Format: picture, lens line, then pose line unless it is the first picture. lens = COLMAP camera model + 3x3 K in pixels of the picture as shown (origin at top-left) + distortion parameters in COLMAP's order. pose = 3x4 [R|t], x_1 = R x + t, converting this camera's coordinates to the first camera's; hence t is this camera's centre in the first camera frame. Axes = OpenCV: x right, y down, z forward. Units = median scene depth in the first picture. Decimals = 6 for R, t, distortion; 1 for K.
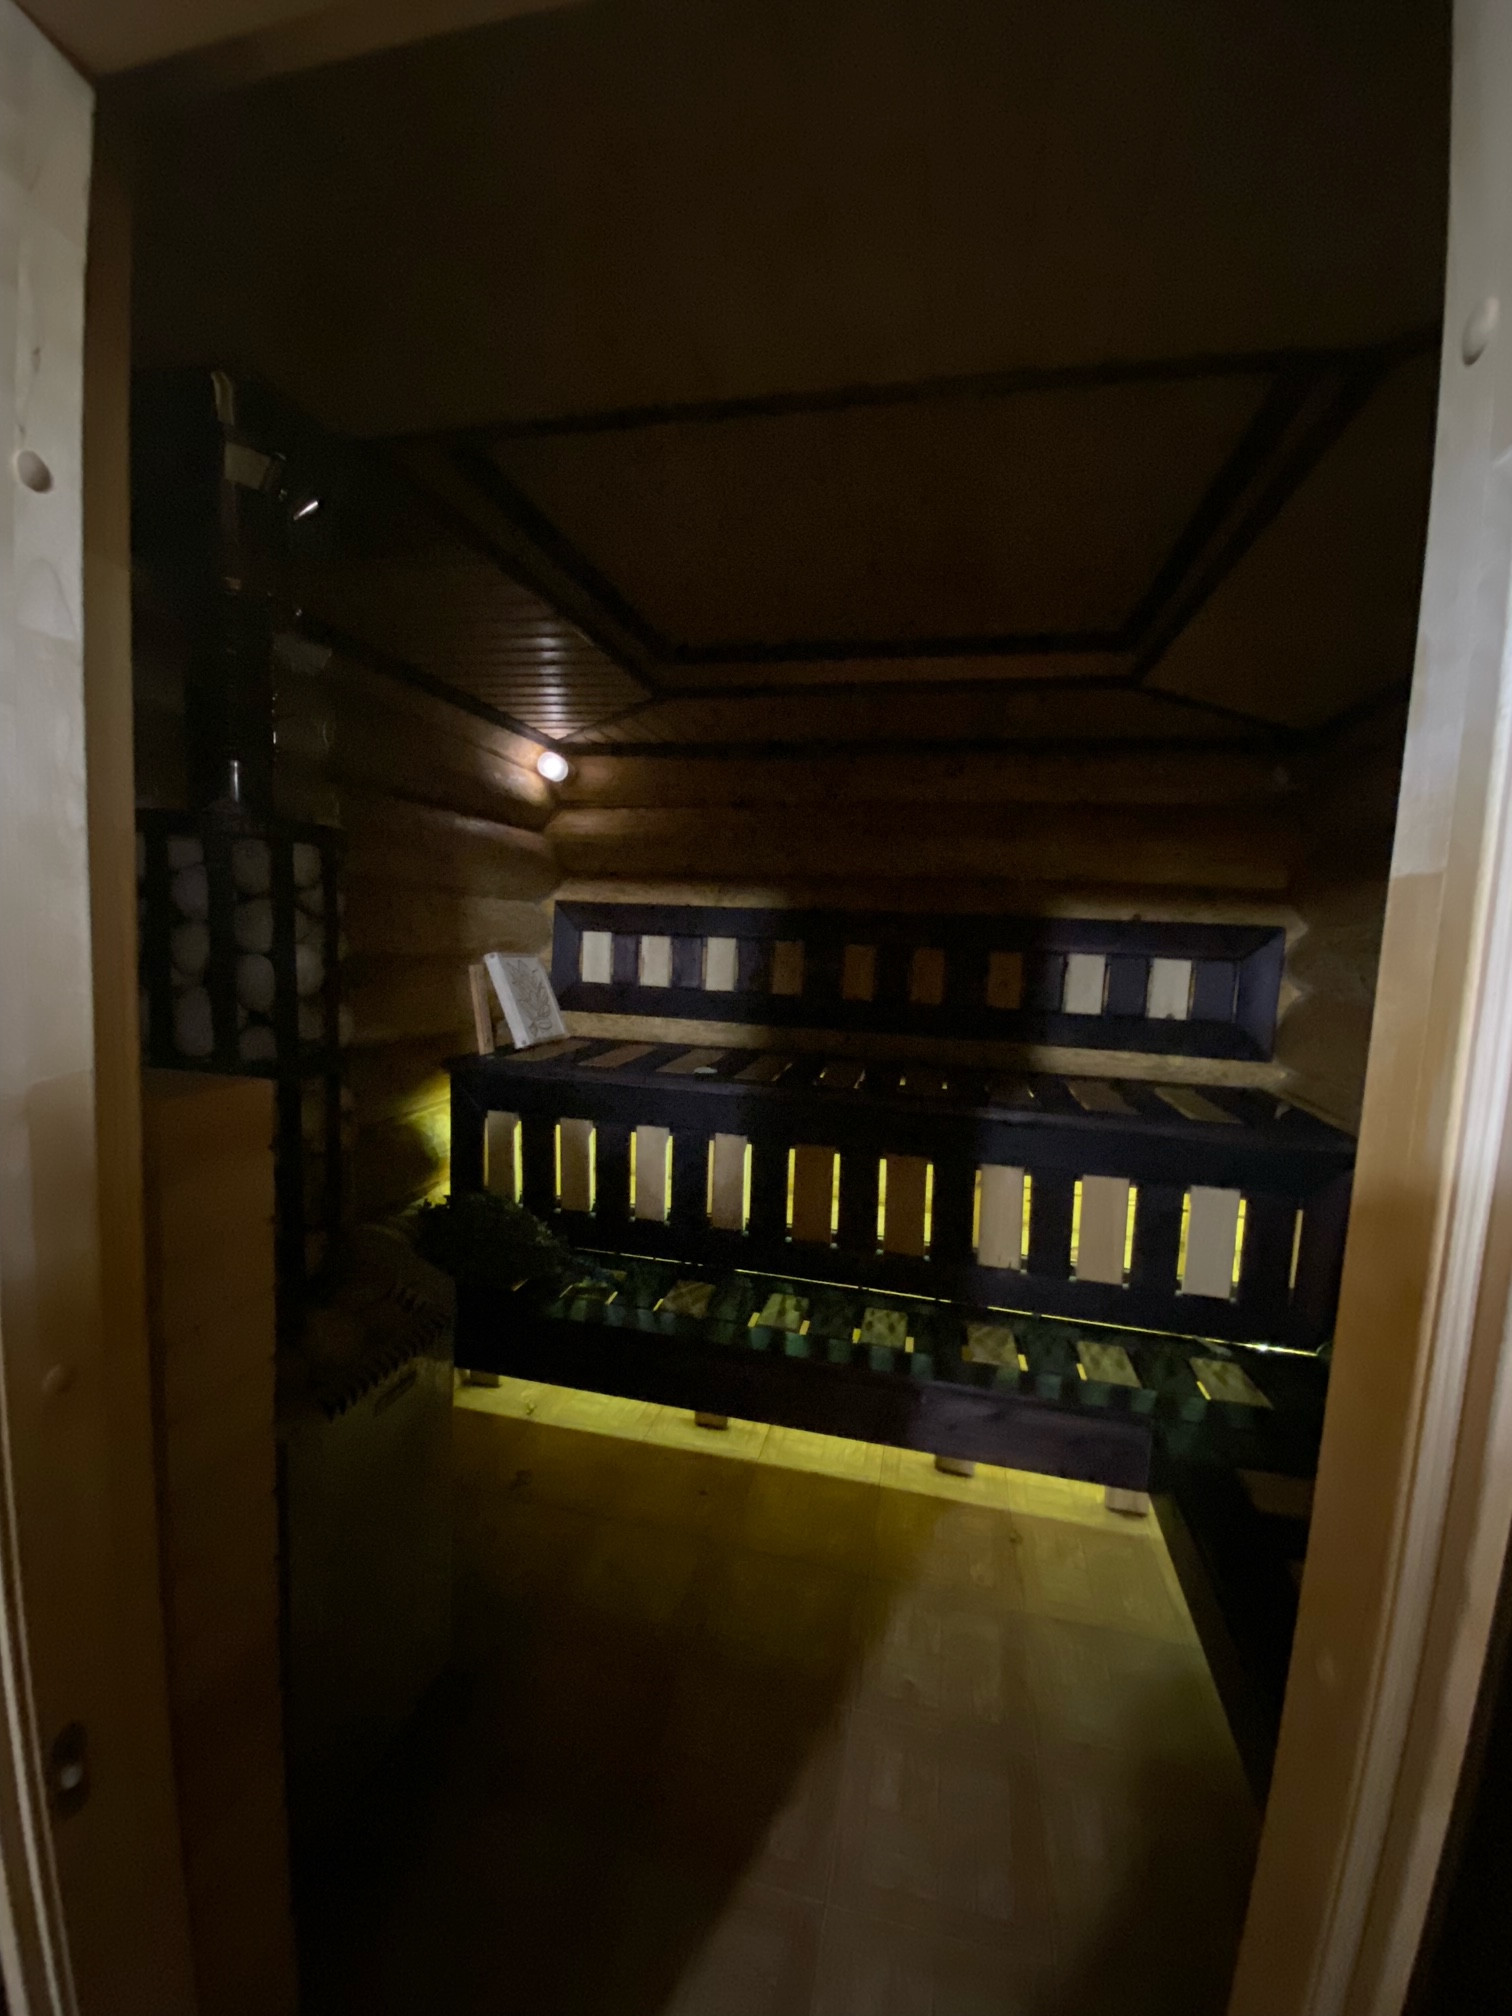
lens RADIAL K [[802.9, 0, 753.3], [0, 802.9, 1005.7], [0, 0, 1]] dist [0.026721, -0.026552]
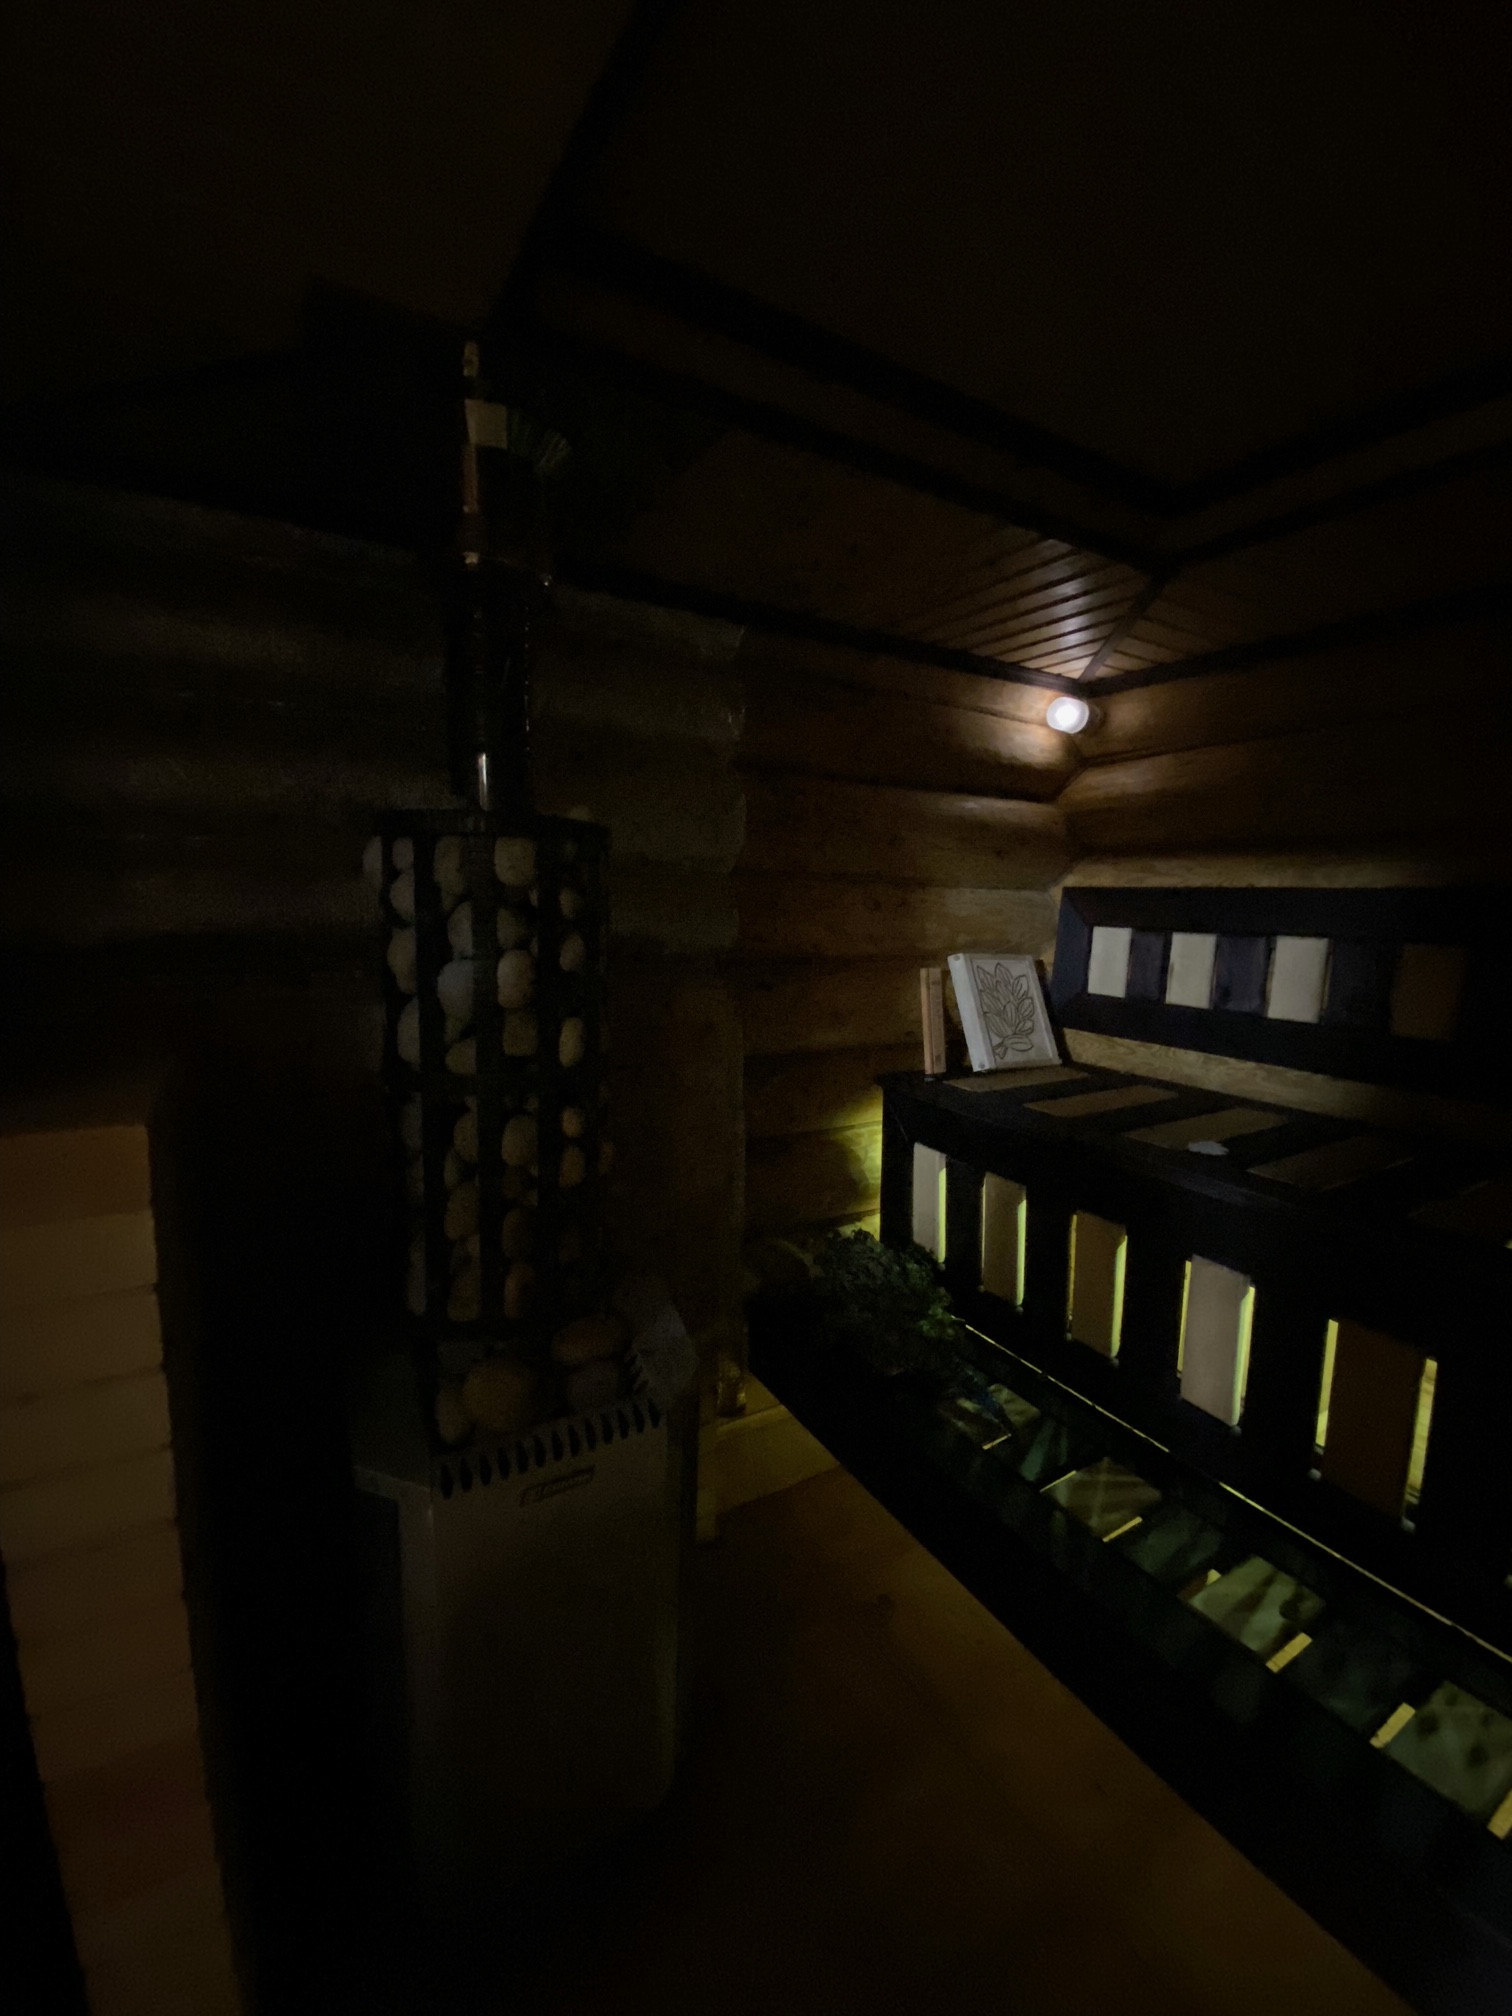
lens RADIAL K [[802.9, 0, 753.3], [0, 802.9, 1005.7], [0, 0, 1]] dist [0.026721, -0.026552]
pose [[0.686764, 0.071036, -0.723401, 0.129883], [-0.062500, 0.997298, 0.038598, -0.029111], [0.724189, 0.018705, 0.689348, 0.257952]]
